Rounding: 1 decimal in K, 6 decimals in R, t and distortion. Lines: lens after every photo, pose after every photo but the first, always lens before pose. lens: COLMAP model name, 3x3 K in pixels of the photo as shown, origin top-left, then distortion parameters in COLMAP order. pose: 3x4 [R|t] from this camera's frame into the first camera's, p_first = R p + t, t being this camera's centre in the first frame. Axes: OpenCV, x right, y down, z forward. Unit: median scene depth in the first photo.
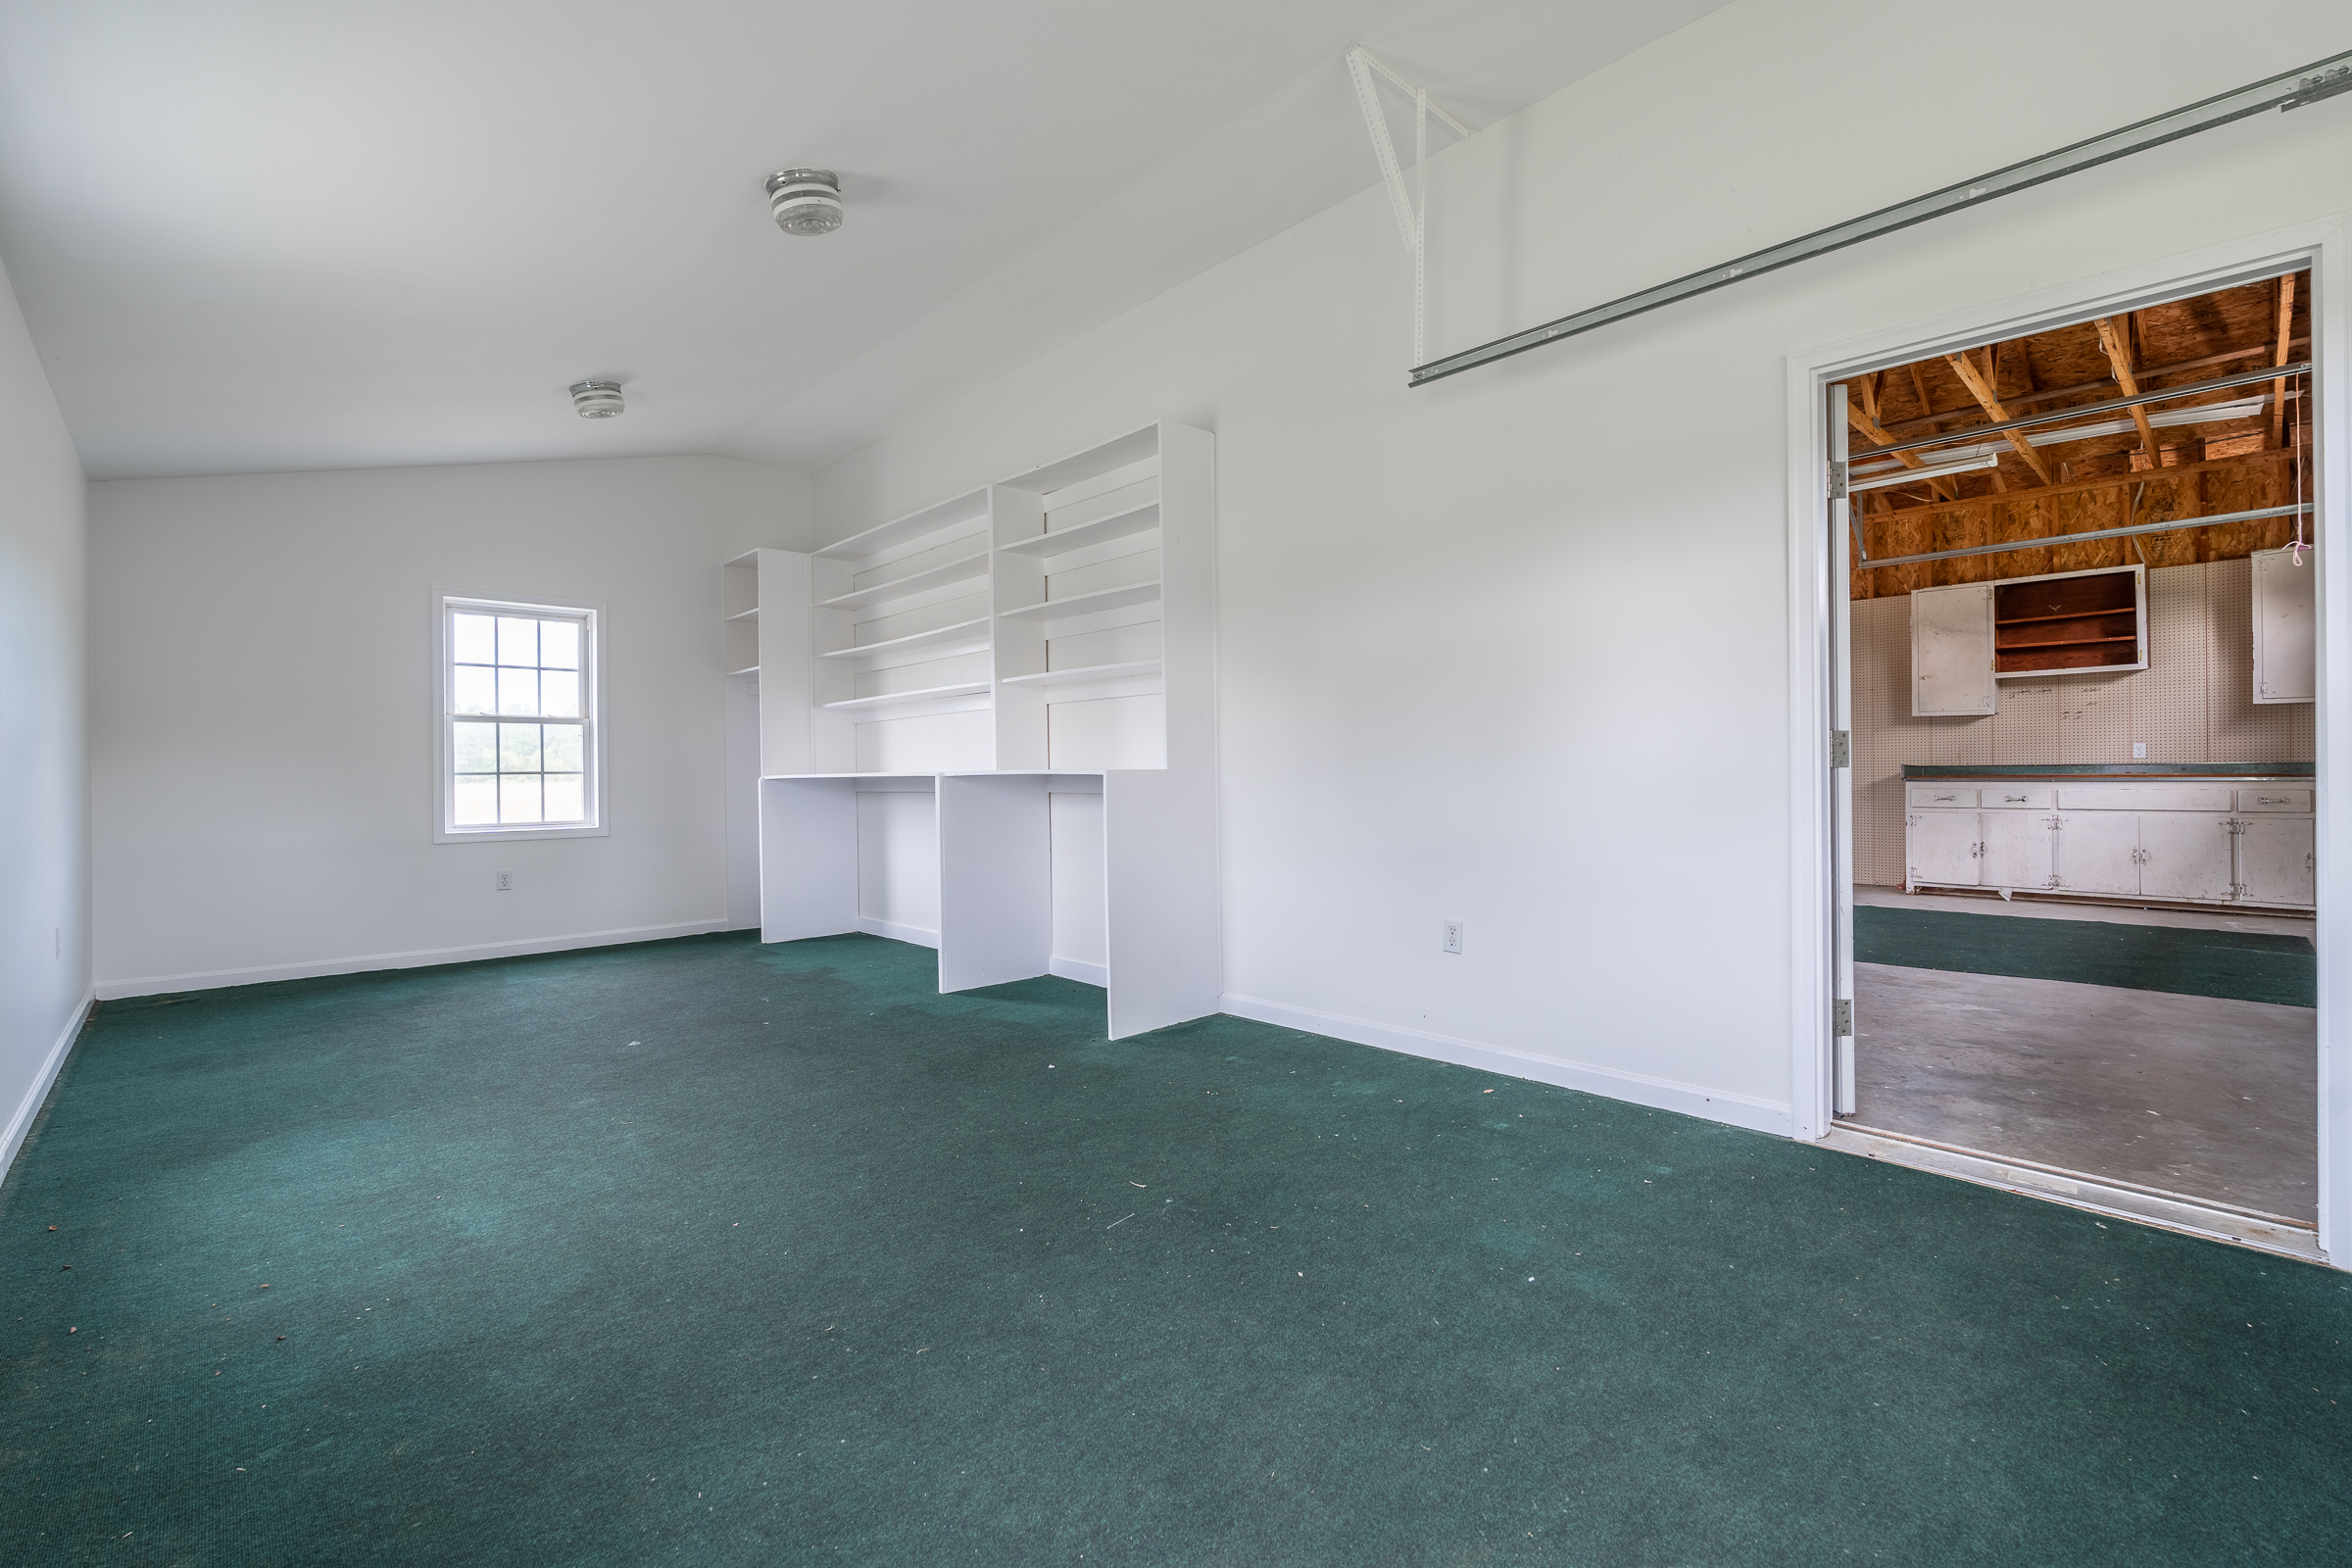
lens RADIAL K [[1022.1, 0, 1178.4], [0, 1022.1, 761.6], [0, 0, 1]] dist [-0.000782, 0.000501]
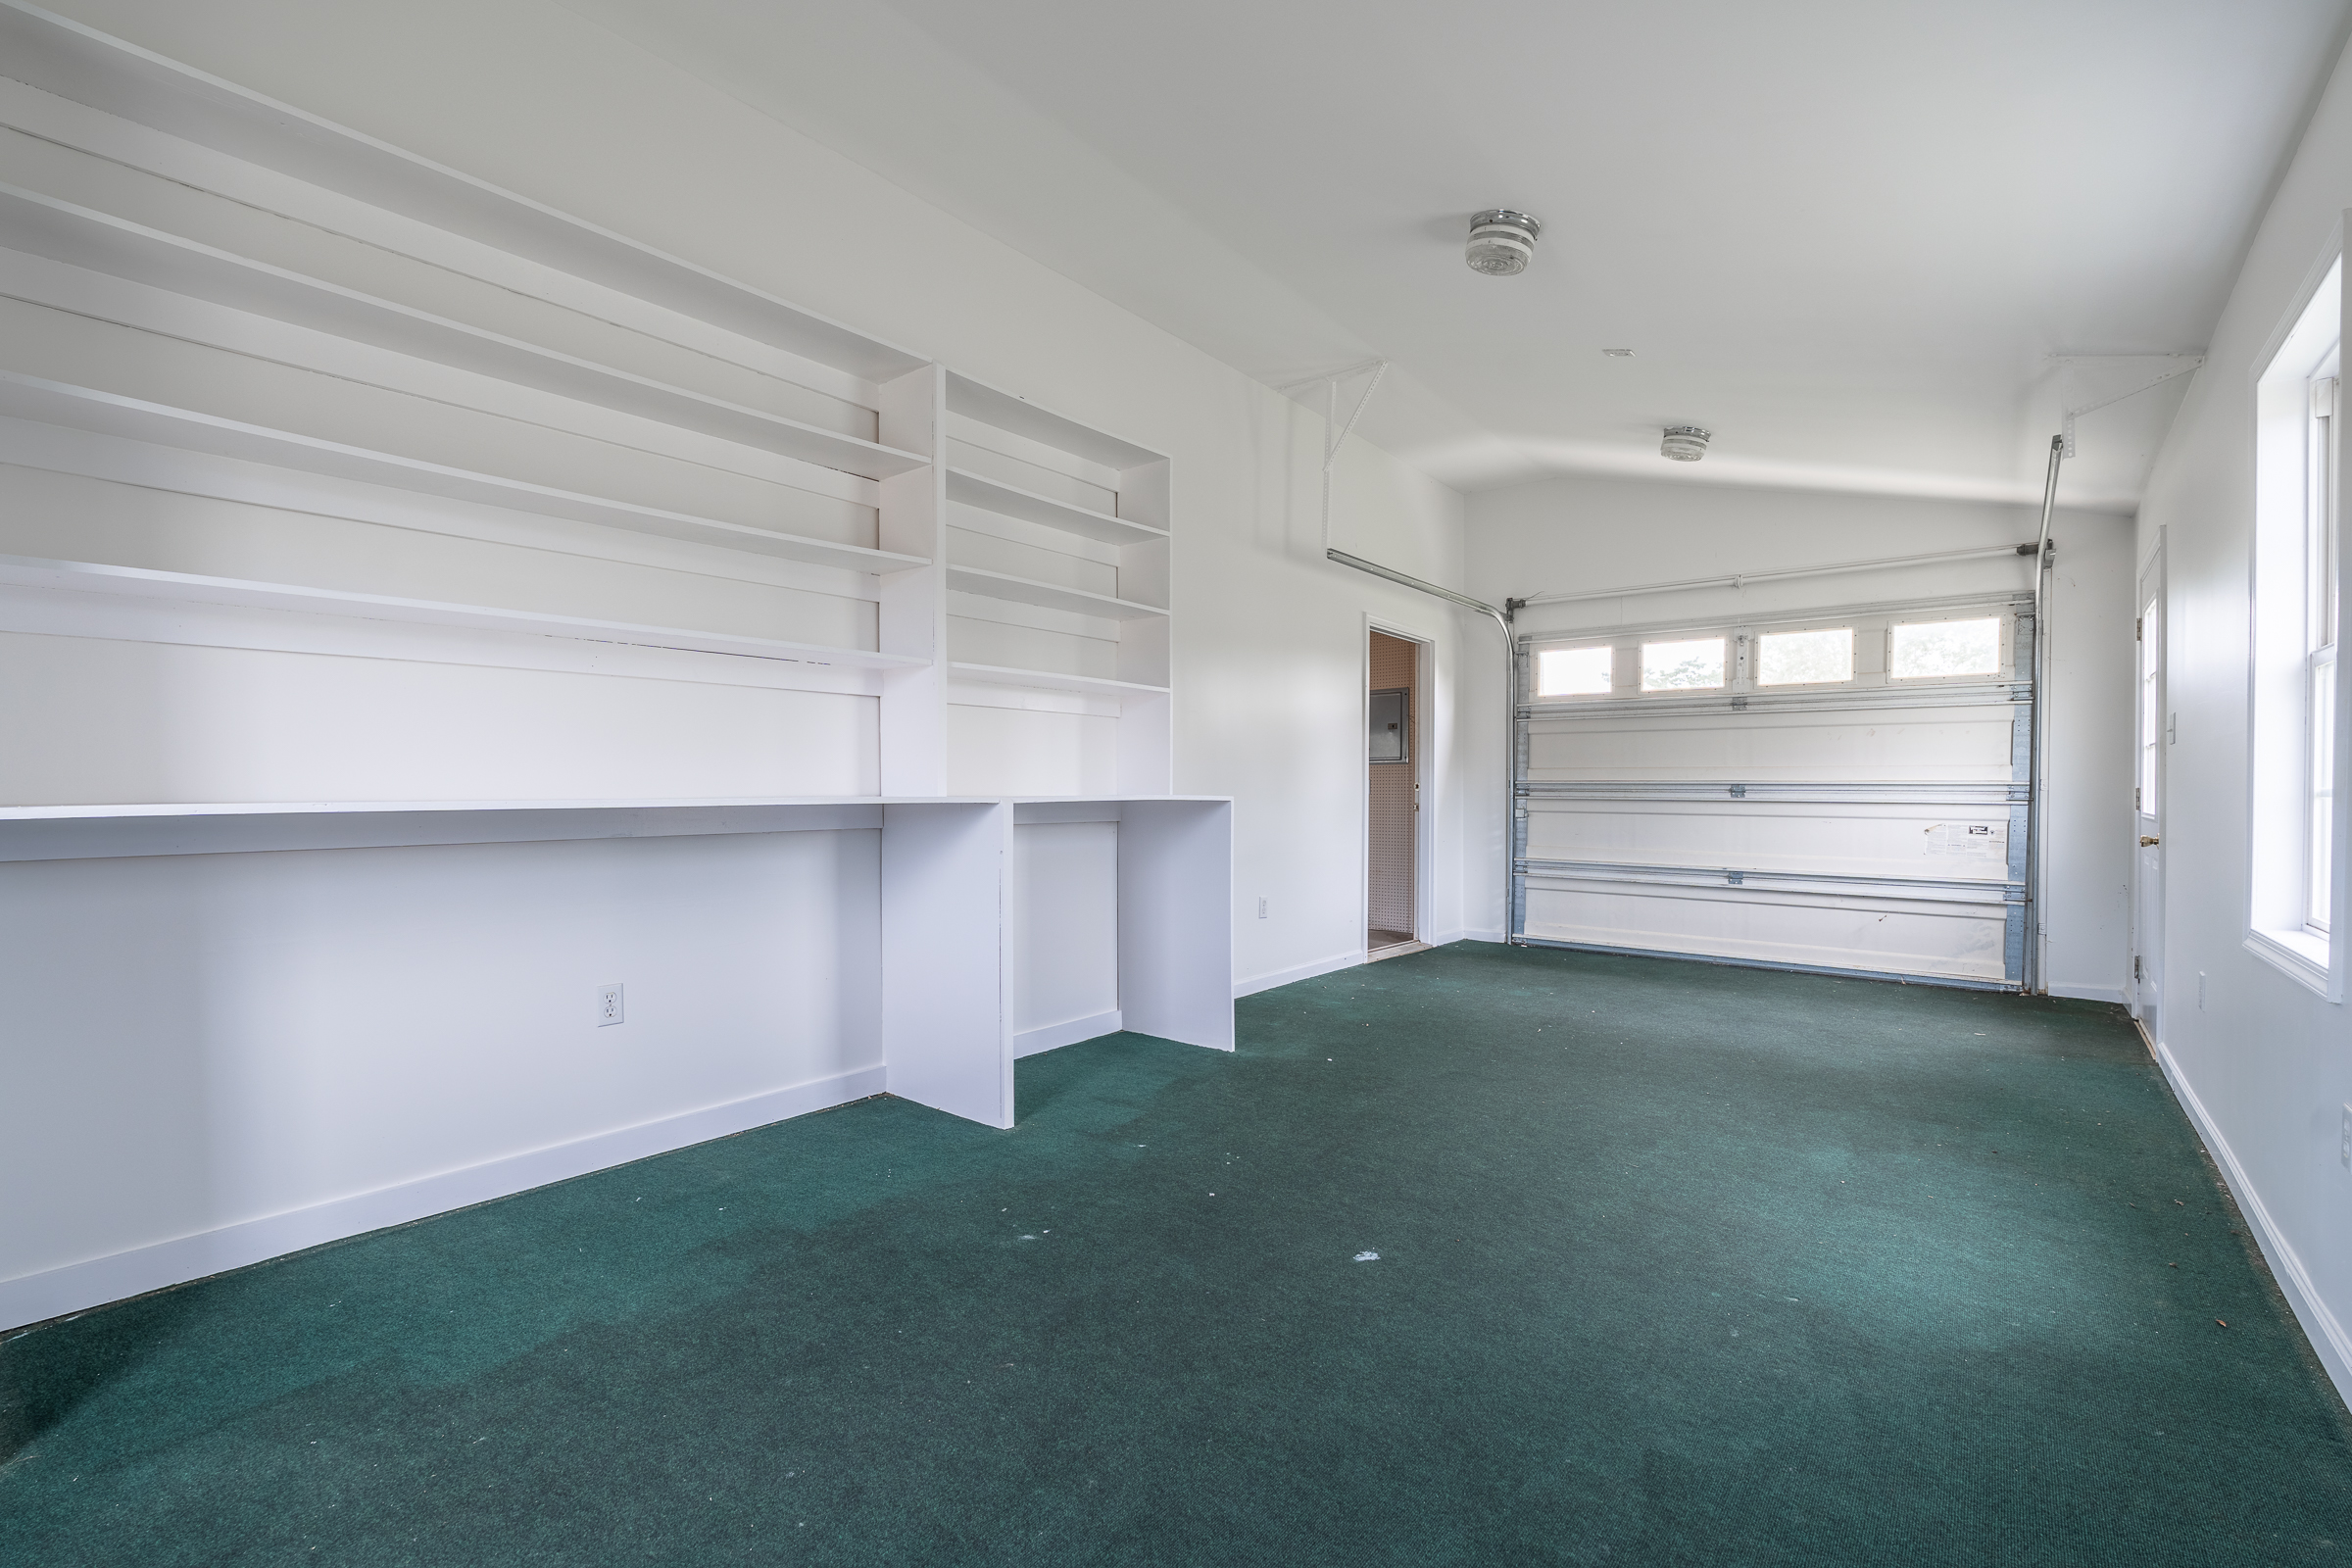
lens RADIAL K [[1040.1, 0, 1176.6], [0, 1040.1, 802.1], [0, 0, 1]] dist [-0.003072, 0.000465]
pose [[-0.135918, 0.006008, 0.990702, -1.359019], [-0.004224, 0.999969, -0.006644, 0.027458], [-0.990711, -0.005088, -0.135889, 1.462044]]
